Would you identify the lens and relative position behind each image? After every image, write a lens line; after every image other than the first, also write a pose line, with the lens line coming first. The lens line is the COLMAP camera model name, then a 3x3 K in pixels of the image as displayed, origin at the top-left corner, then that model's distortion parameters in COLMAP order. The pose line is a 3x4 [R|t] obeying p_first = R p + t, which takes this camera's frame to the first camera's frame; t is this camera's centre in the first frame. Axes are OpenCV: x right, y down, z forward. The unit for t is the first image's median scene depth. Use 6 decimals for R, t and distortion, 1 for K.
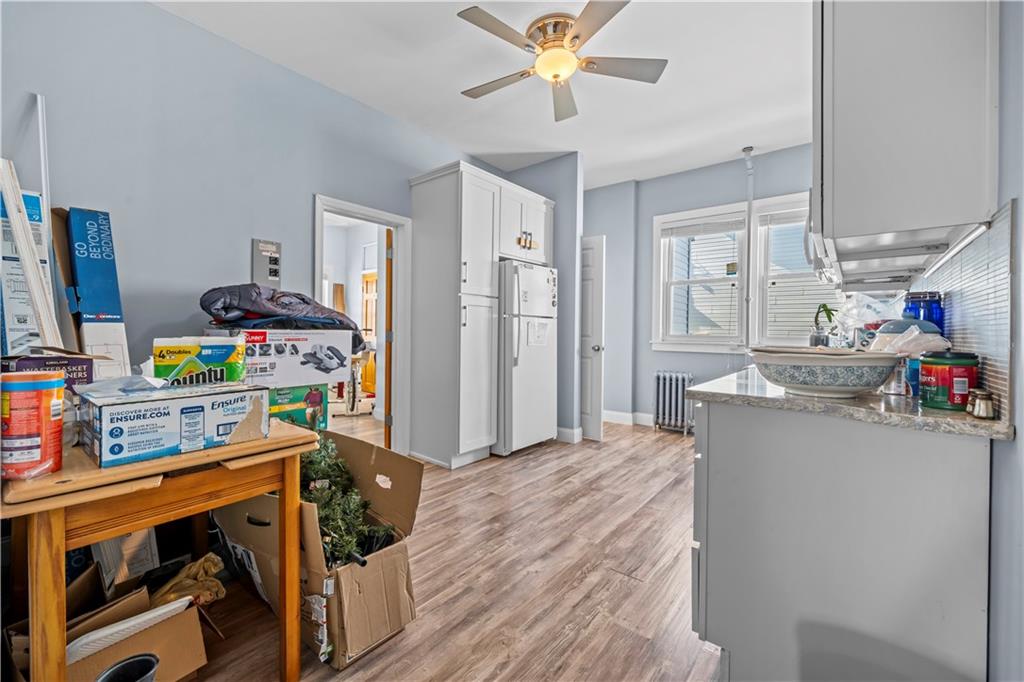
lens RADIAL K [[416.5, 0, 511.0], [0, 416.5, 332.5], [0, 0, 1]] dist [-0.000315, -0.000016]
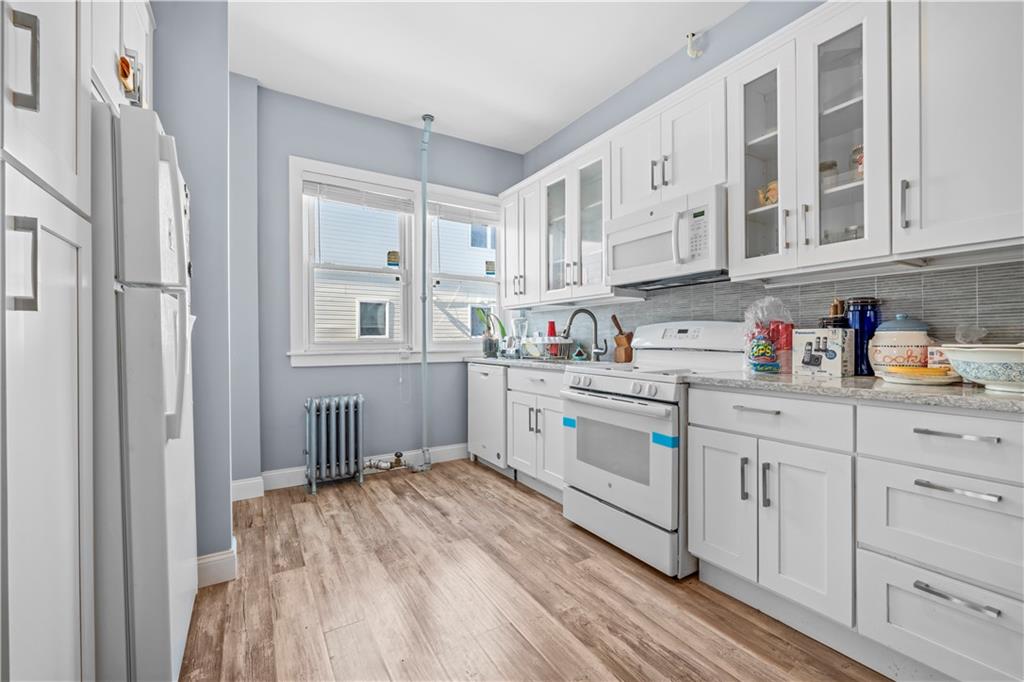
lens RADIAL K [[426.5, 0, 512.0], [0, 426.5, 341.0], [0, 0, 1]] dist [-0.001424, -0.000096]
pose [[0.336288, -0.013609, 0.941661, -0.185097], [0.011648, 0.999879, 0.010291, 0.000756], [-0.941687, 0.007508, 0.336406, 0.538203]]
